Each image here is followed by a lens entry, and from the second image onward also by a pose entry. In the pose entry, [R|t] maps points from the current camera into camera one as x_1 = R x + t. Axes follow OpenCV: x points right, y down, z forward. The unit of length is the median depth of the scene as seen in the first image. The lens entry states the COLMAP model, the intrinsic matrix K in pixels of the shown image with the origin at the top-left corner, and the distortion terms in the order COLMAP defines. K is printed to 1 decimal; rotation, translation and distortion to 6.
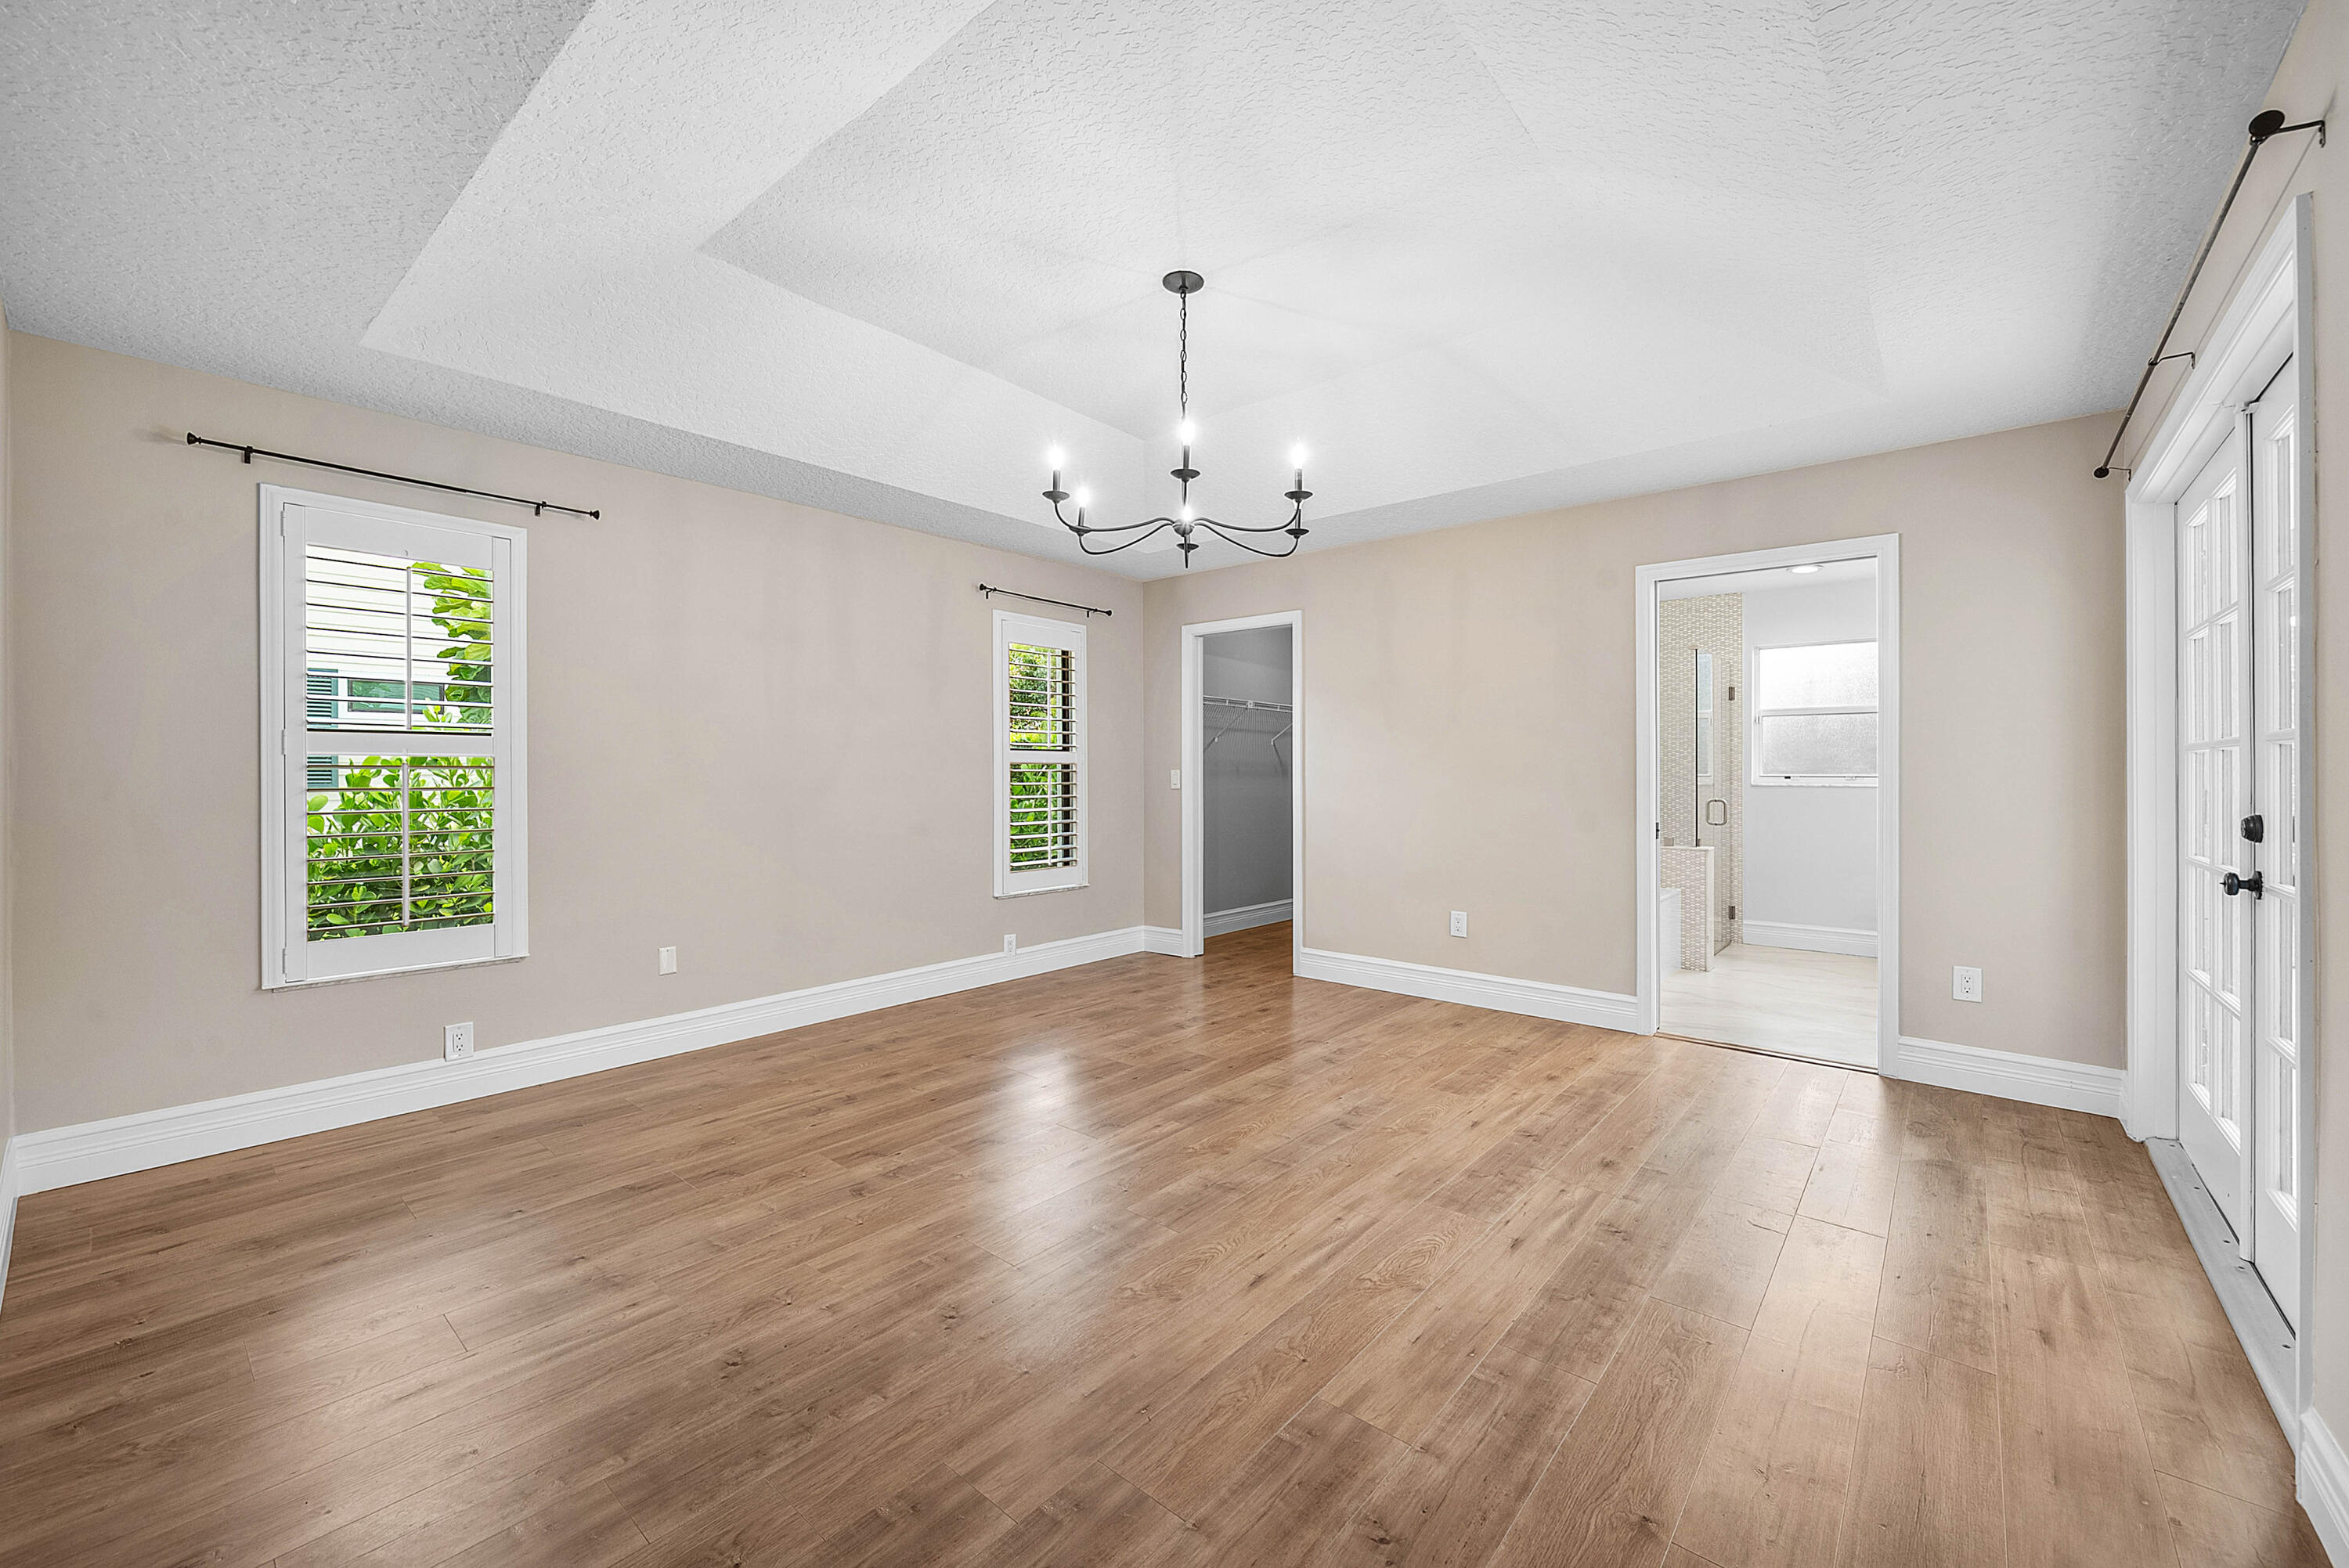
lens RADIAL K [[930.8, 0, 1174.5], [0, 930.8, 784.0], [0, 0, 1]] dist [-0.000790, -0.000070]
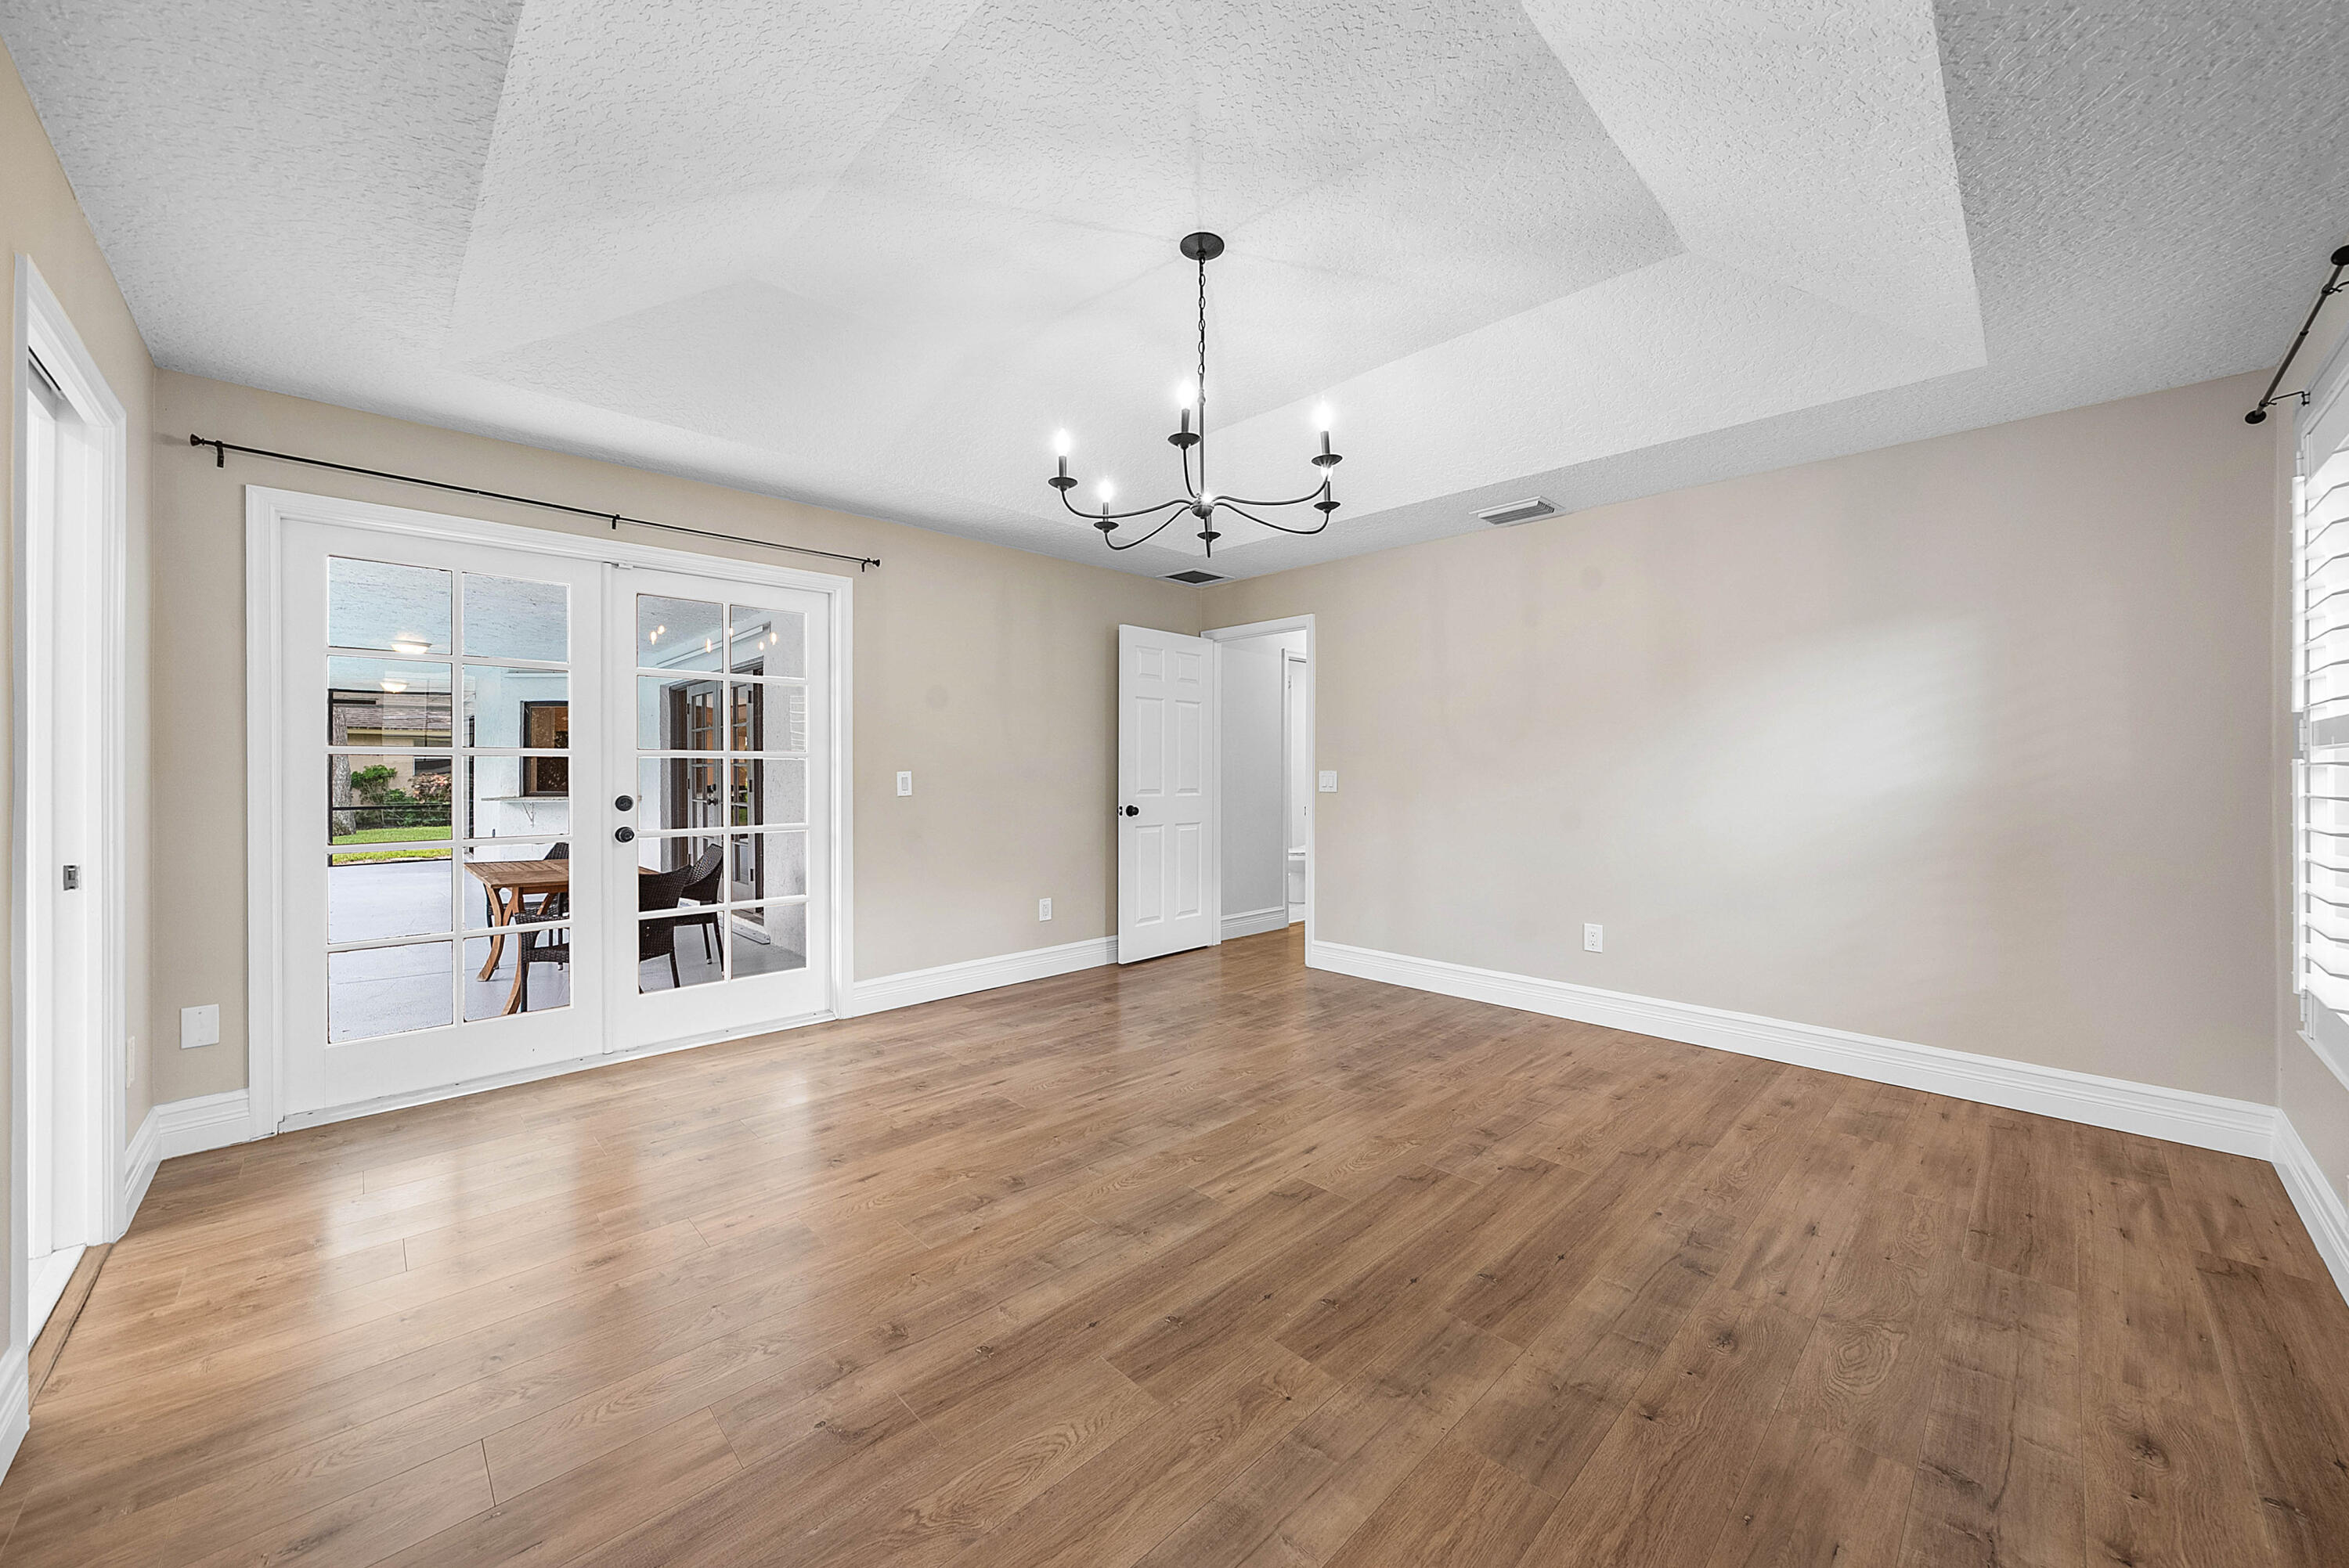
lens RADIAL K [[862.6, 0, 1168.4], [0, 862.6, 772.0], [0, 0, 1]] dist [-0.001475, -0.000010]
pose [[-0.995117, 0.000645, 0.098700, -0.042333], [0.001880, 0.999921, 0.012422, -0.027616], [-0.098684, 0.012546, -0.995040, 1.913347]]
